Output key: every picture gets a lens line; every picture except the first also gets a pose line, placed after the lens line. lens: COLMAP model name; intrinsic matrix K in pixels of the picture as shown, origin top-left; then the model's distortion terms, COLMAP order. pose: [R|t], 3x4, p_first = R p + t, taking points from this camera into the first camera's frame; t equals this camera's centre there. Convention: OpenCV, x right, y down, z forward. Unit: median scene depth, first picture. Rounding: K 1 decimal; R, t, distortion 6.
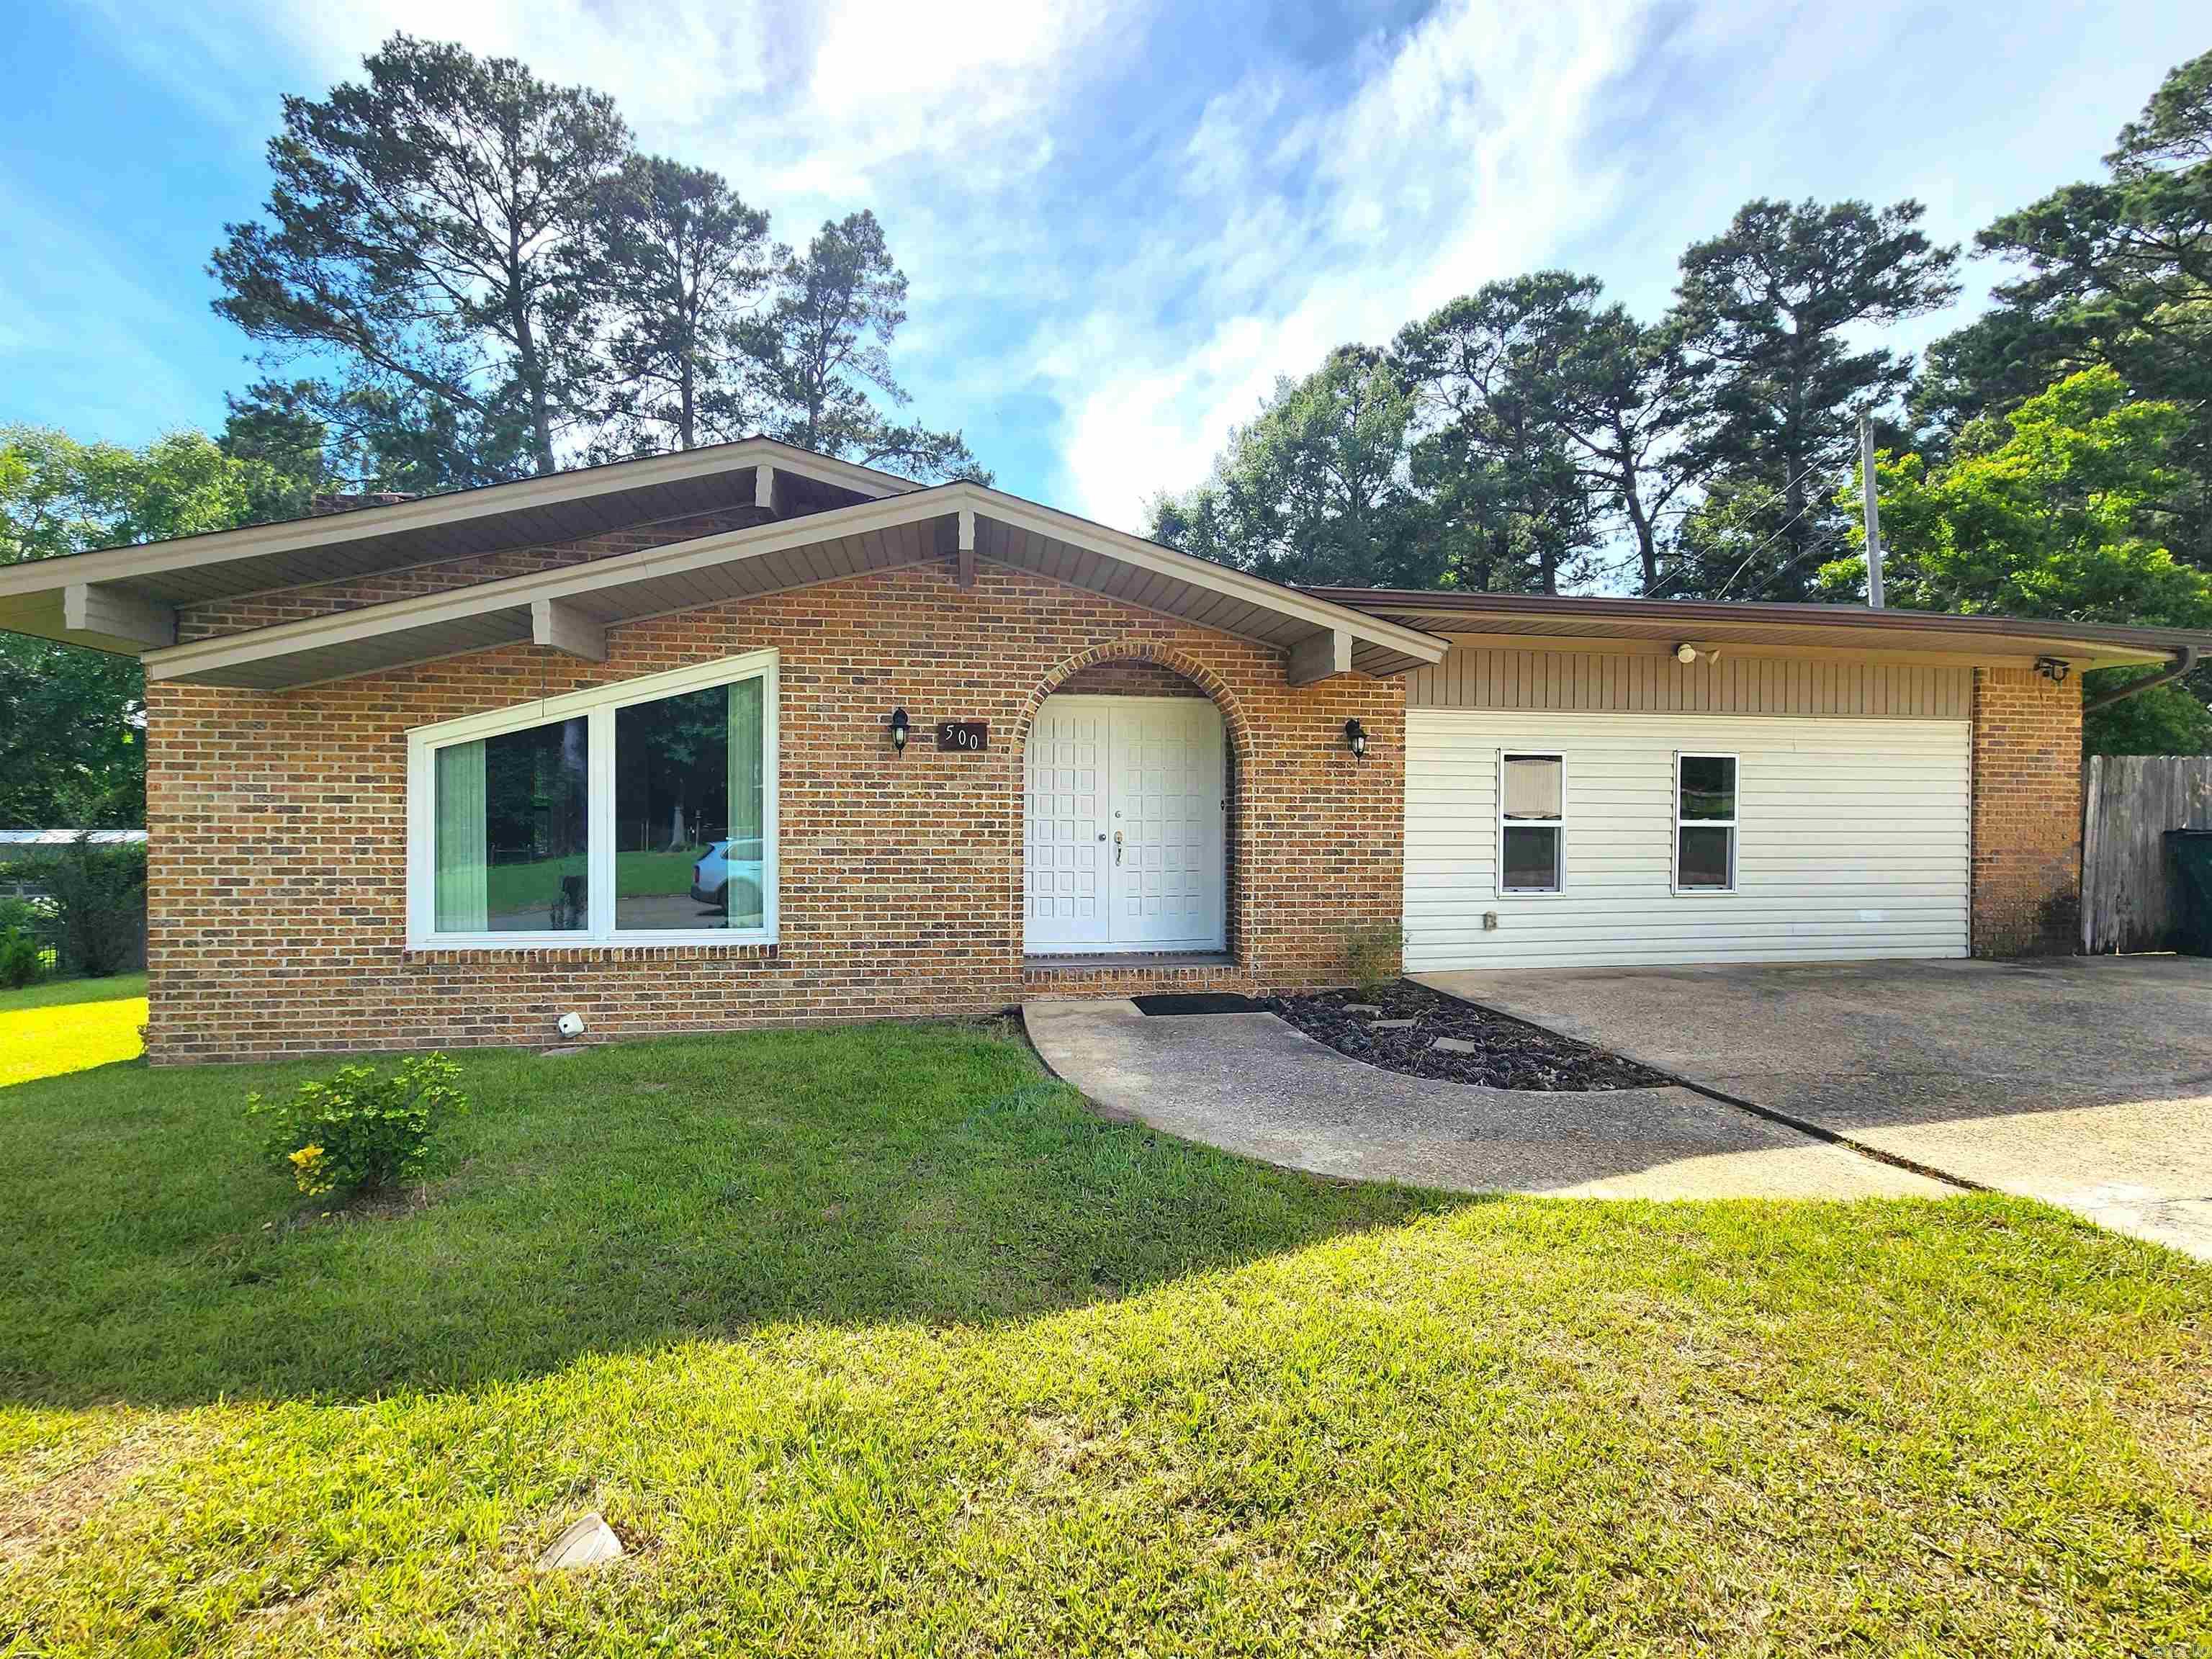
lens RADIAL K [[910.5, 0, 1100.0], [0, 910.5, 847.2], [0, 0, 1]] dist [-0.001855, 0.000170]
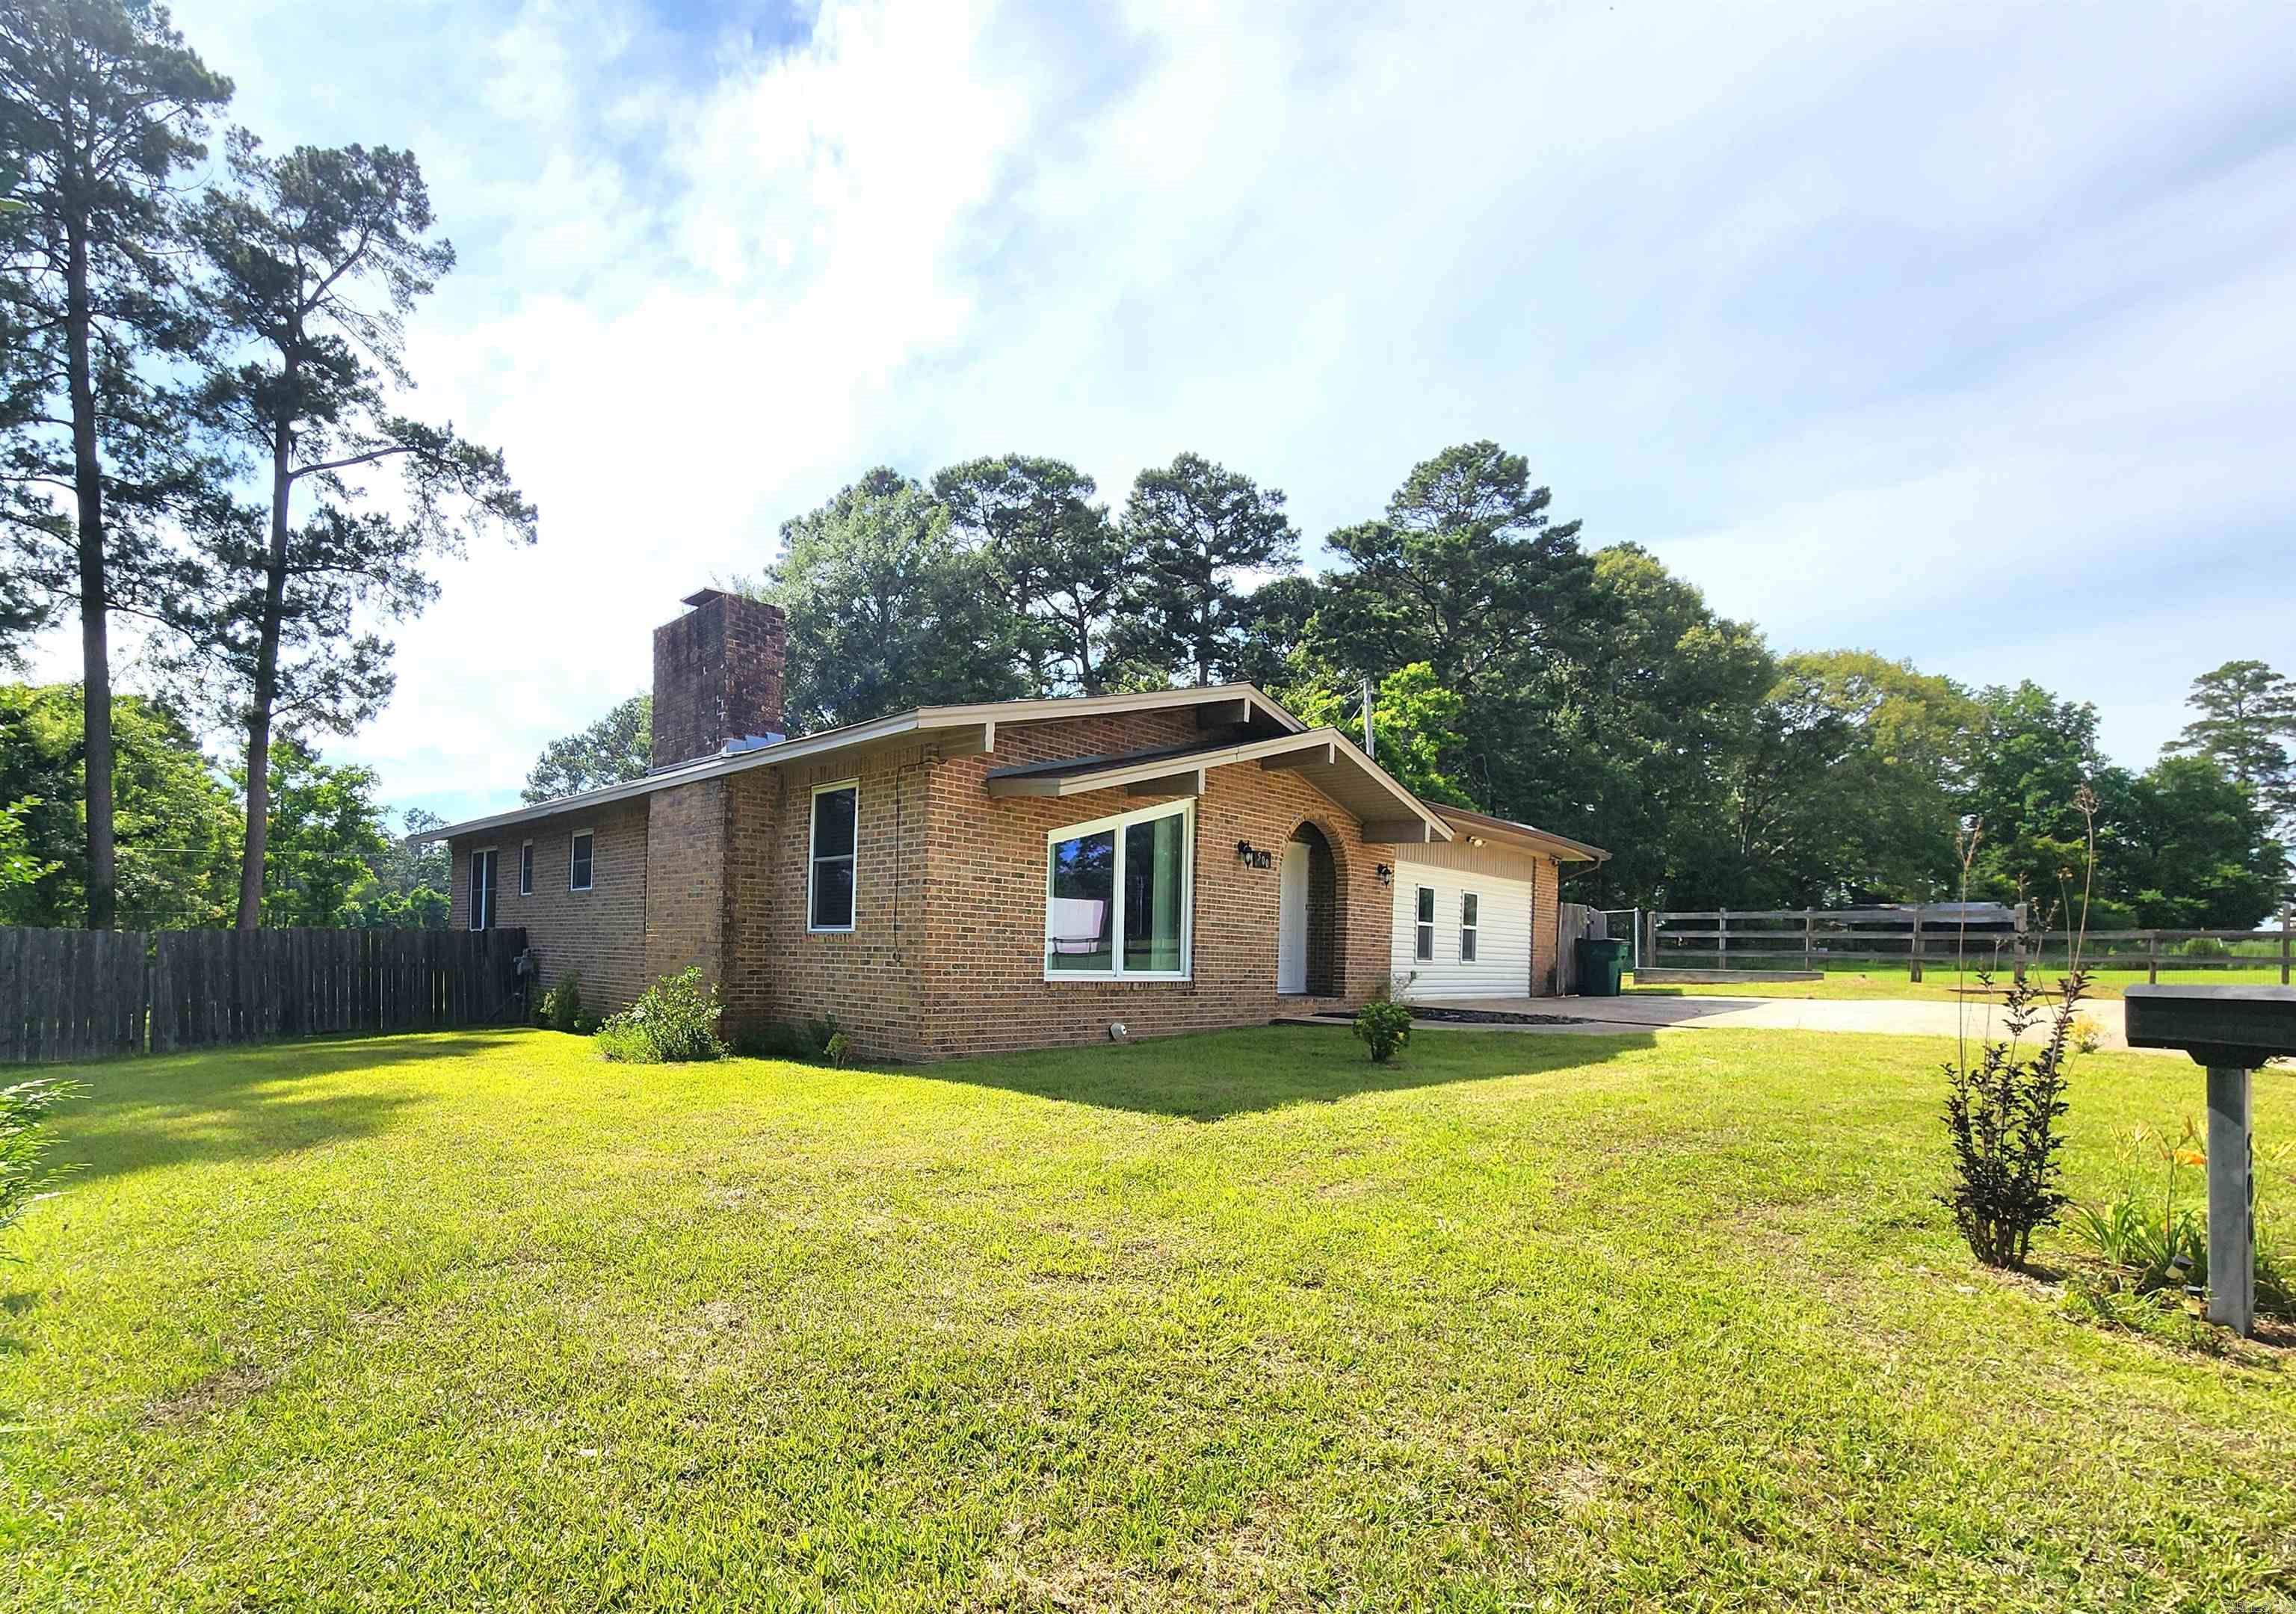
lens RADIAL K [[1021.7, 0, 1017.9], [0, 1021.7, 968.2], [0, 0, 1]] dist [0.002431, 0.000675]
pose [[0.824965, 0.011521, 0.565066, -1.468105], [-0.014504, 0.999895, 0.000787, 0.078433], [-0.564997, -0.008845, 0.825045, -0.288426]]
